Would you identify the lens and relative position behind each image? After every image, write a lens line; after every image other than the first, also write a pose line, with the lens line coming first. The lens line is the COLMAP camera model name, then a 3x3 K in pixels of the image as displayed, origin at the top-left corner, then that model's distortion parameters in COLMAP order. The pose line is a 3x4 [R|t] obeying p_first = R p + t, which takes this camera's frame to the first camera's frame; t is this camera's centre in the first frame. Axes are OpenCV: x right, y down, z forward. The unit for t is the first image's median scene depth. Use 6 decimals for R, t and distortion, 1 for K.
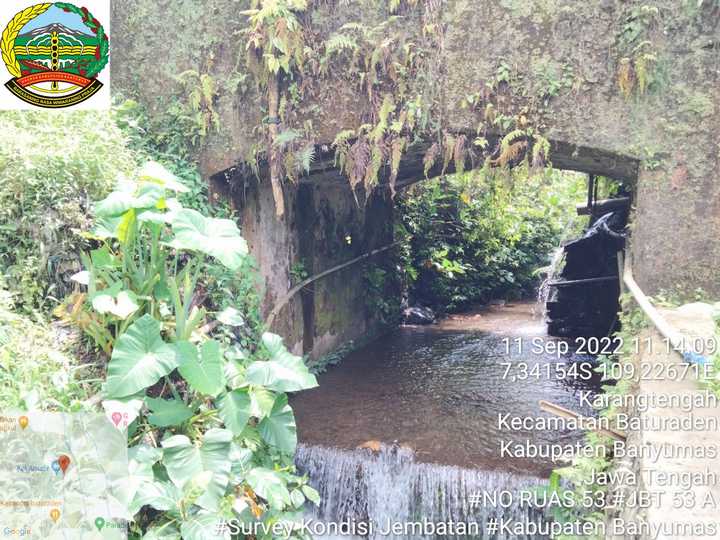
lens RADIAL K [[622.9, 0, 360.4], [0, 622.9, 269.8], [0, 0, 1]] dist [-0.007337, -0.007731]
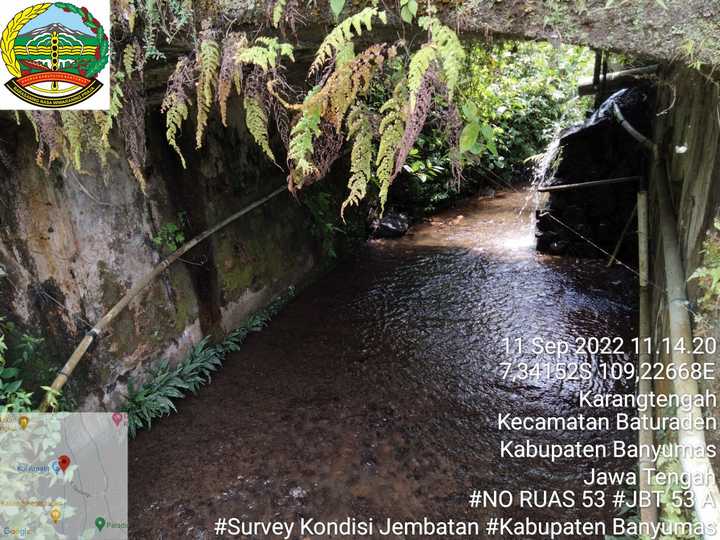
lens RADIAL K [[524.5, 0, 359.4], [0, 524.5, 270.2], [0, 0, 1]] dist [0.014151, 0.001038]
pose [[0.995712, -0.061403, -0.069192, 0.112841], [0.077474, 0.962232, 0.260973, -0.072414], [0.050555, -0.265215, 0.962863, 0.309200]]
